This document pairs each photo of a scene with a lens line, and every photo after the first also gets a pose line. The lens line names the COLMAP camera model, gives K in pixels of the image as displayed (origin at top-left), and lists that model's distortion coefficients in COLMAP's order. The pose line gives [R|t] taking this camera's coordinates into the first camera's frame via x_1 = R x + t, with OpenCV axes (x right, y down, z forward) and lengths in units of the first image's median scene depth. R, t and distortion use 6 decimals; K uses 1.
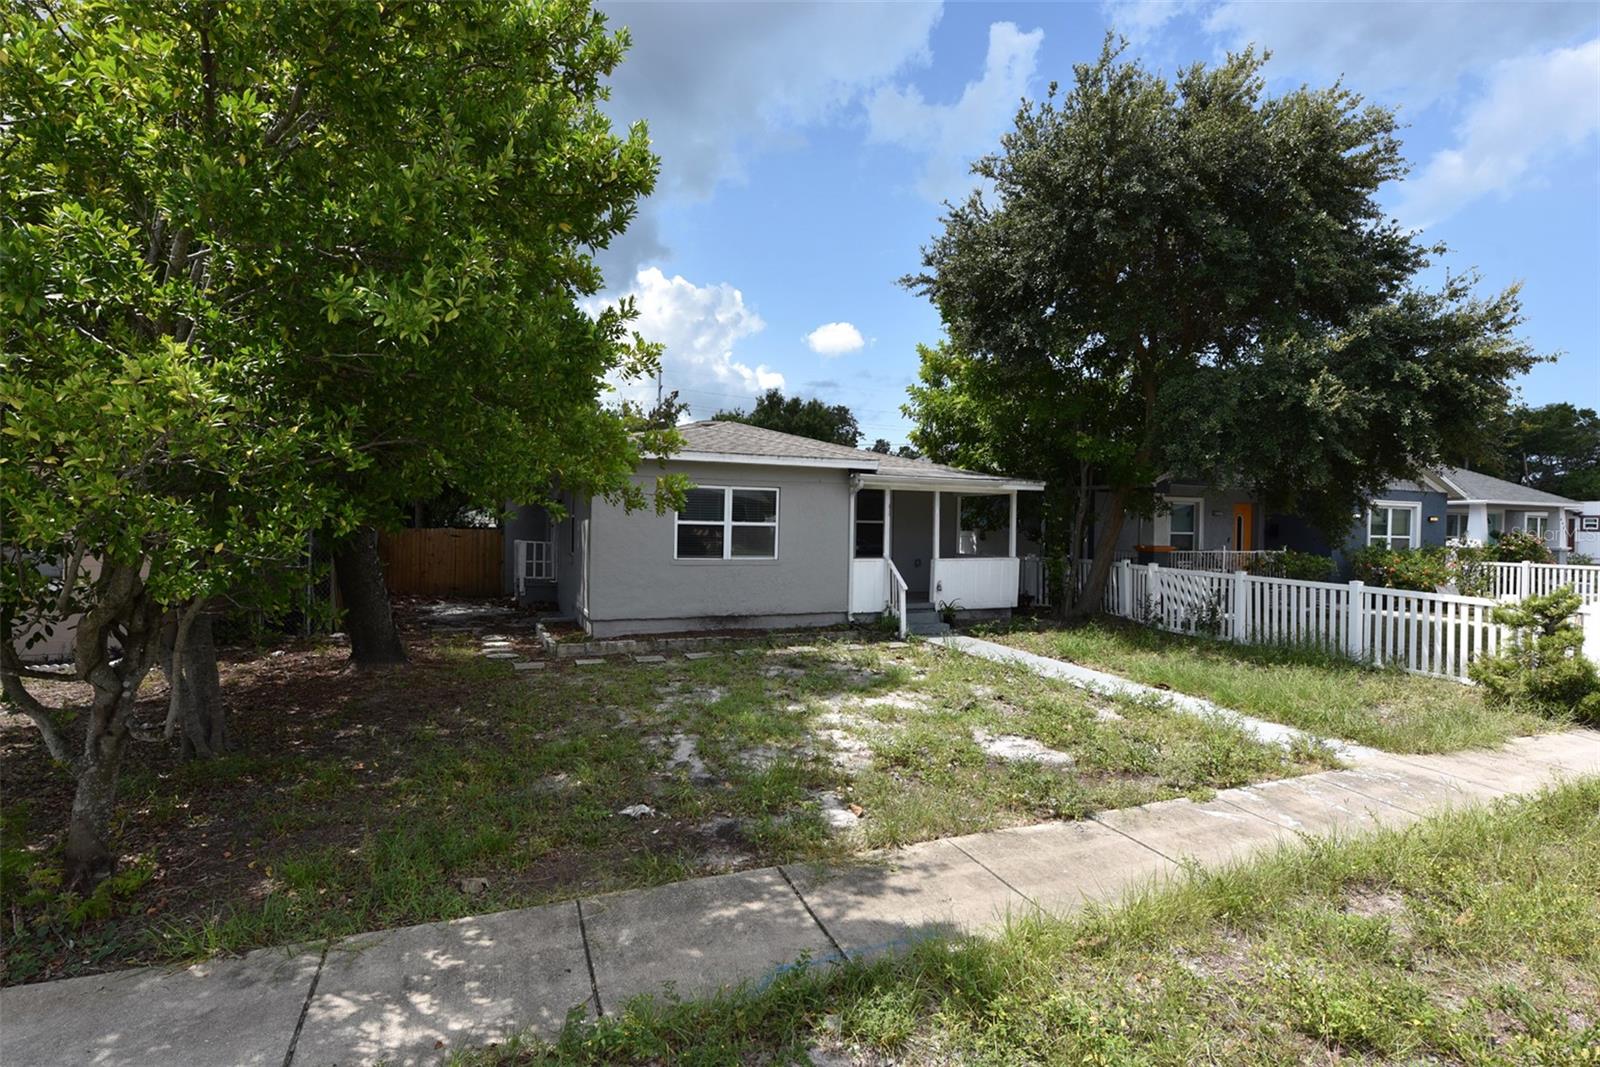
lens RADIAL K [[782.9, 0, 798.1], [0, 782.9, 528.5], [0, 0, 1]] dist [-0.002106, 0.000200]
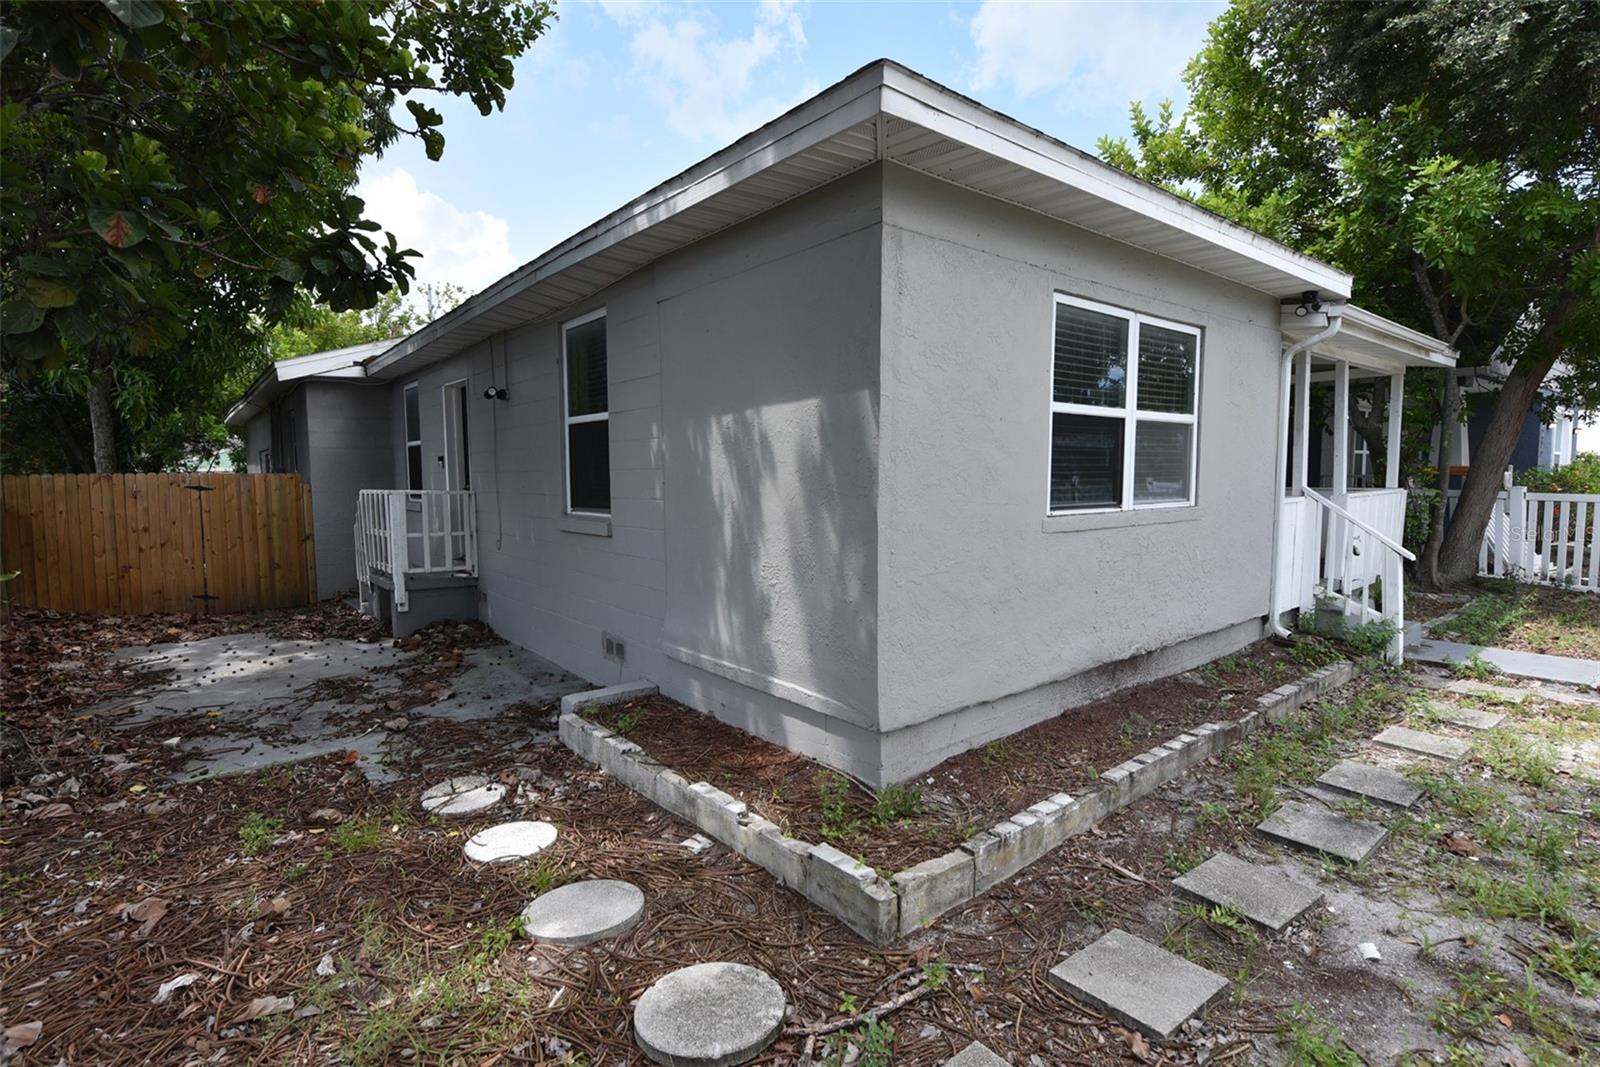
lens RADIAL K [[782.9, 0, 805.9], [0, 782.9, 528.4], [0, 0, 1]] dist [-0.002106, 0.000200]
pose [[0.956922, -0.045964, 0.286684, -0.342399], [0.027410, 0.997281, 0.068402, 0.018083], [-0.289049, -0.057598, 0.955580, 0.674445]]
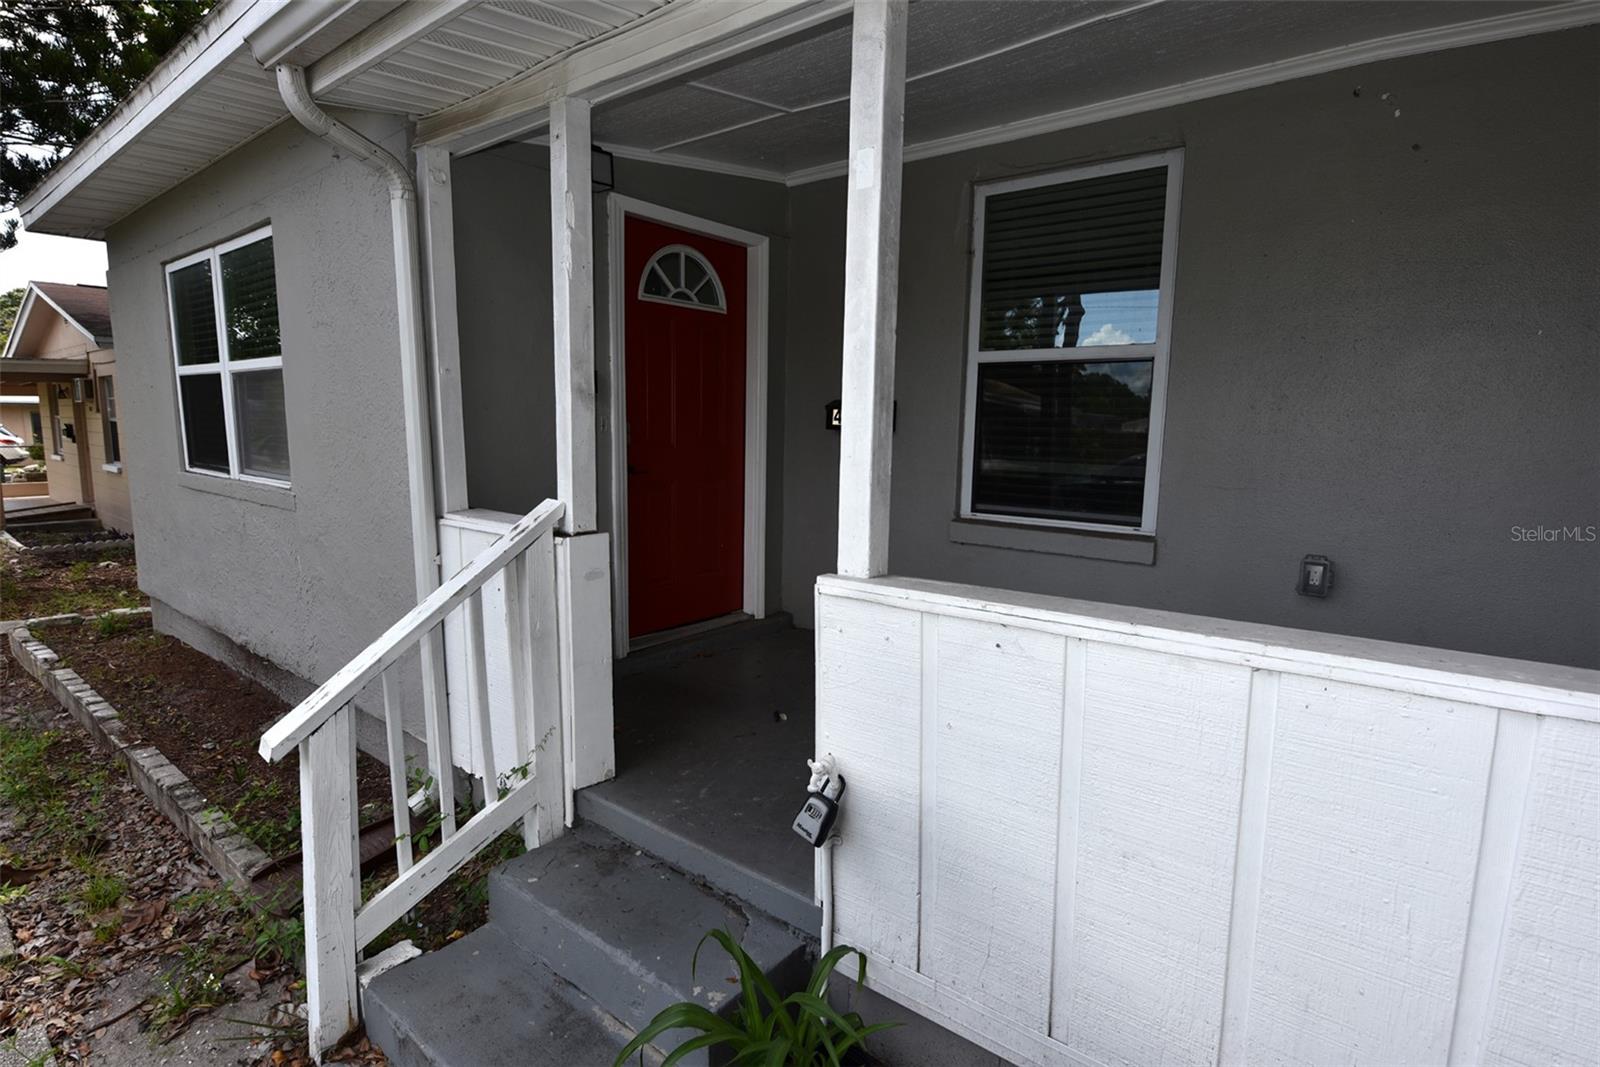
lens RADIAL K [[782.9, 0, 796.6], [0, 782.9, 533.2], [0, 0, 1]] dist [-0.002106, 0.000200]
pose [[0.488341, 0.112287, -0.865398, 0.307649], [-0.016047, 0.992675, 0.119747, 0.018819], [0.872505, -0.044591, 0.486566, 1.030053]]
